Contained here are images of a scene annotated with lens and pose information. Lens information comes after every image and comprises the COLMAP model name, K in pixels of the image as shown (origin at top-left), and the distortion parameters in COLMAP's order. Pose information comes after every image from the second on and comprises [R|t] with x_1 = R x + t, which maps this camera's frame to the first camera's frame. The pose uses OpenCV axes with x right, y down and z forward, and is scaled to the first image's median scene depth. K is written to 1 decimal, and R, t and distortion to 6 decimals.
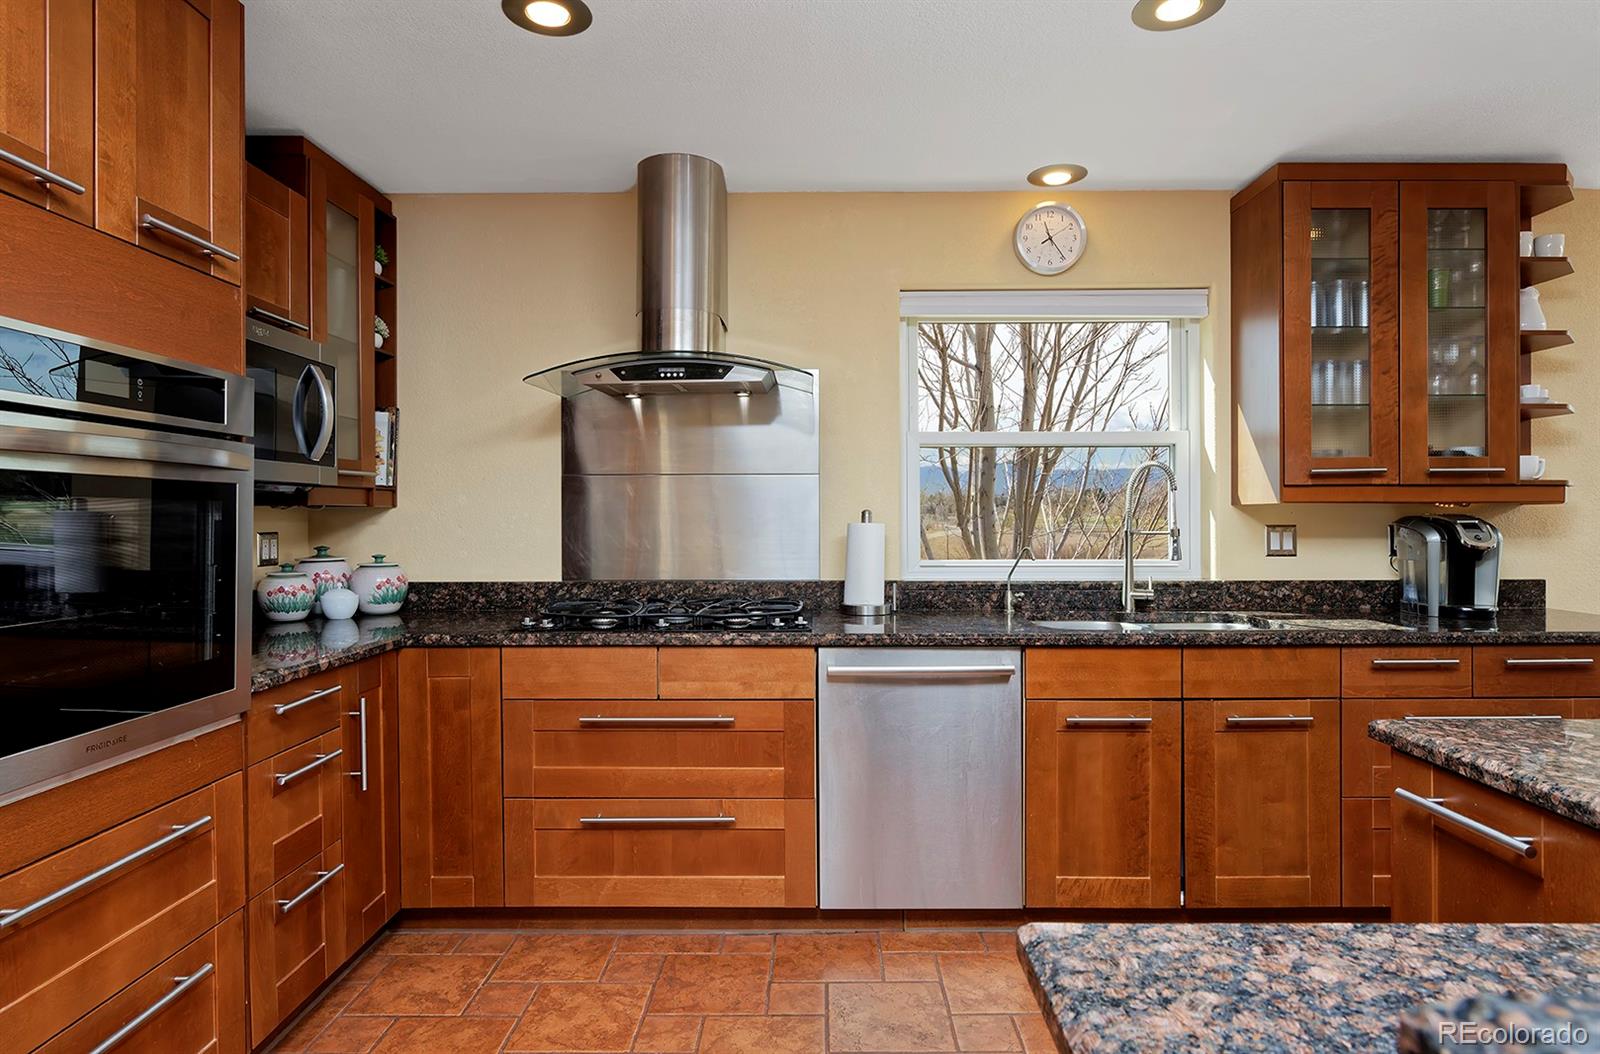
lens RADIAL K [[880.3, 0, 806.3], [0, 880.3, 516.7], [0, 0, 1]] dist [-0.002436, -0.002333]
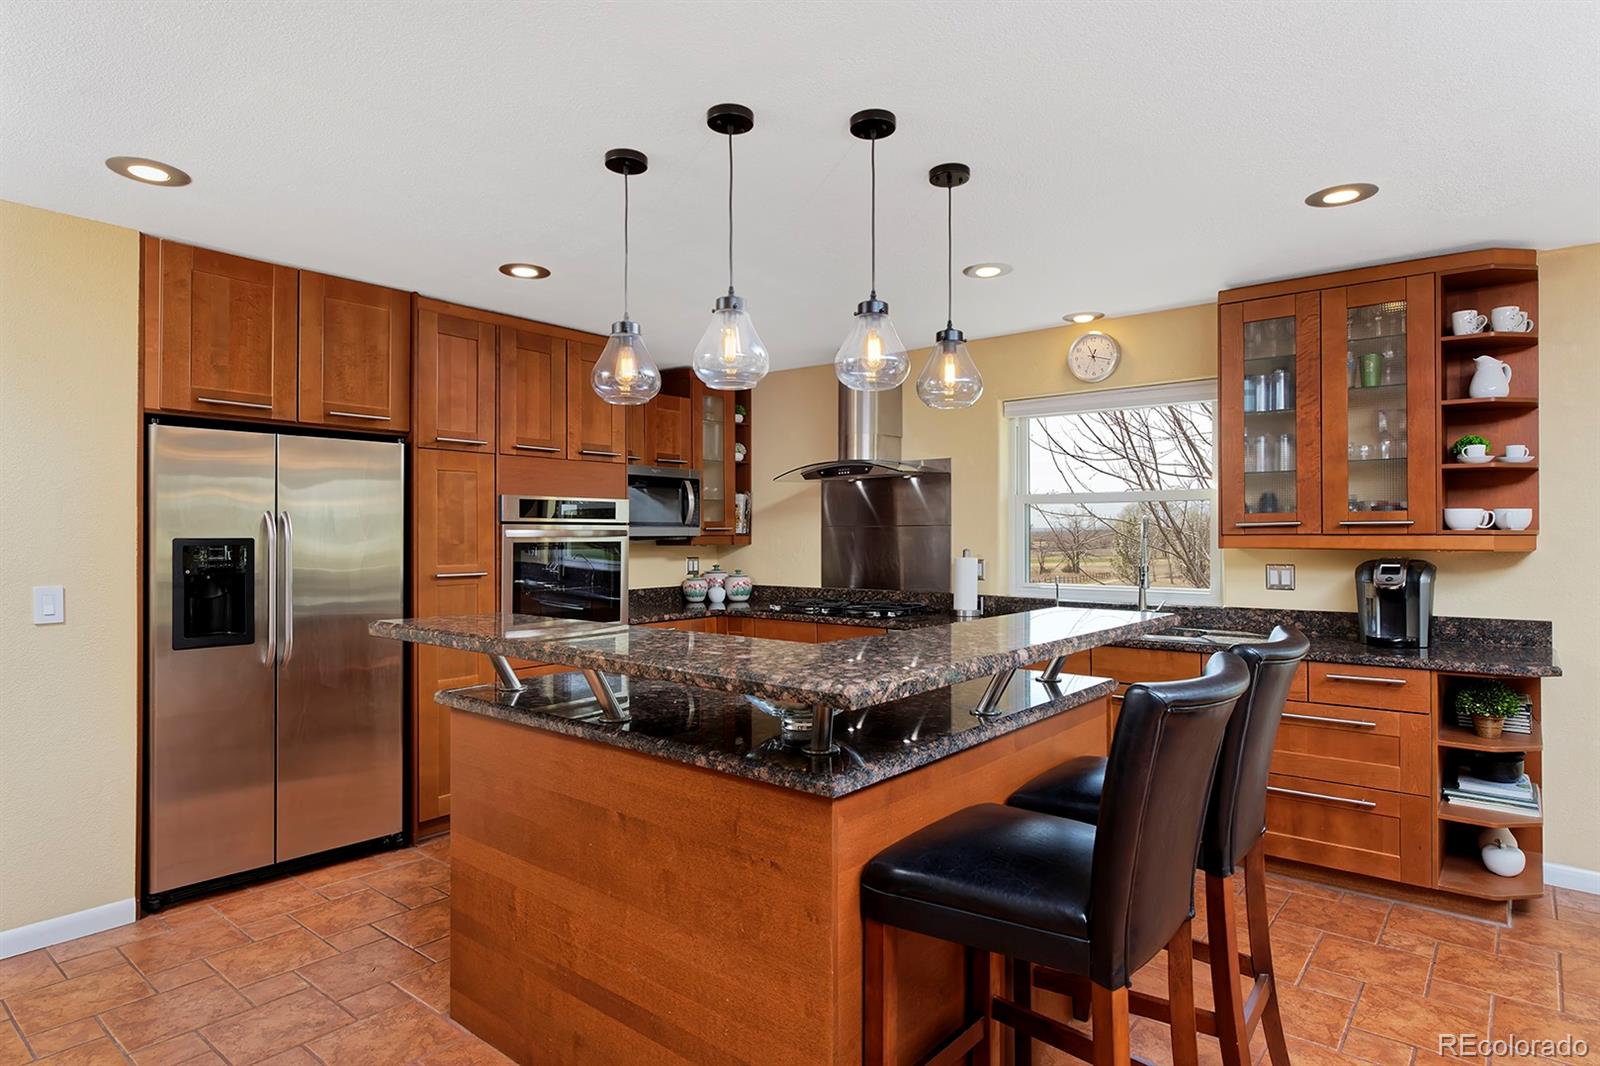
lens RADIAL K [[880.3, 0, 807.8], [0, 880.3, 531.1], [0, 0, 1]] dist [-0.002436, -0.002333]
pose [[0.781457, -0.002232, -0.623955, 0.824229], [0.001278, 0.999997, -0.001977, -0.036766], [0.623957, 0.000748, 0.781458, -0.396356]]
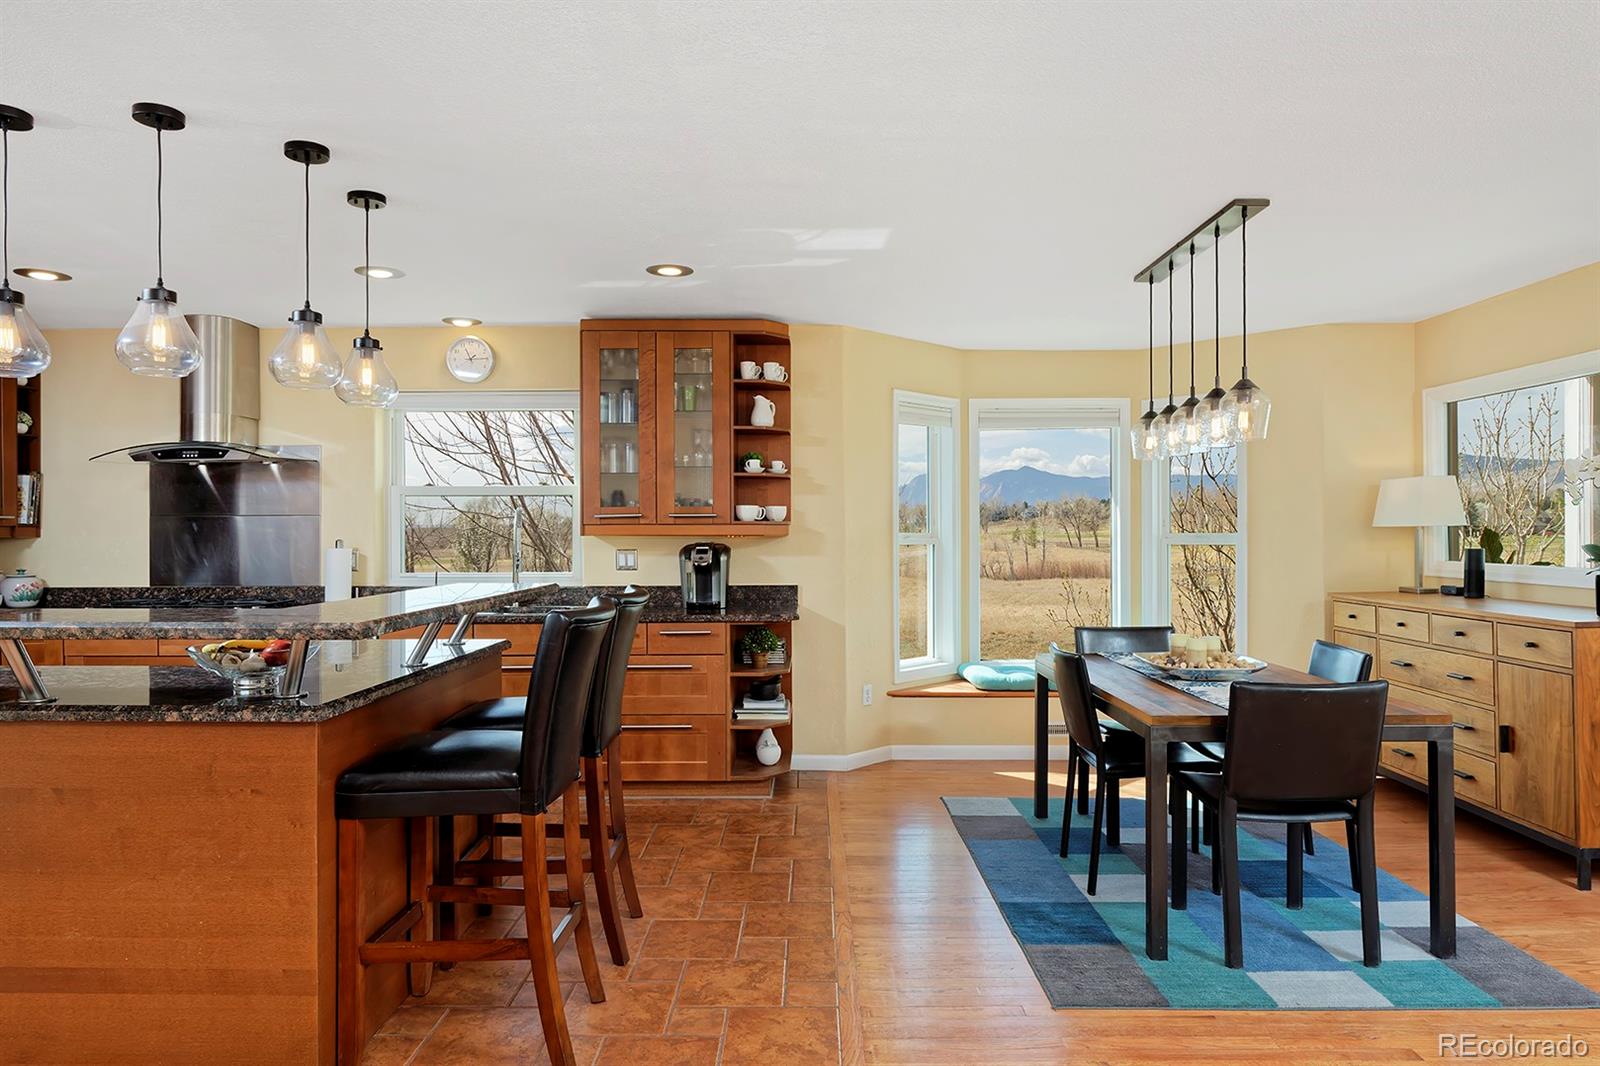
lens RADIAL K [[1005.3, 0, 805.4], [0, 1005.3, 533.3], [0, 0, 1]] dist [-0.000166, -0.003180]
pose [[0.999996, -0.000611, 0.002670, 0.875422], [0.000605, 0.999998, 0.002135, -0.021877], [-0.002671, -0.002133, 0.999994, -0.752289]]
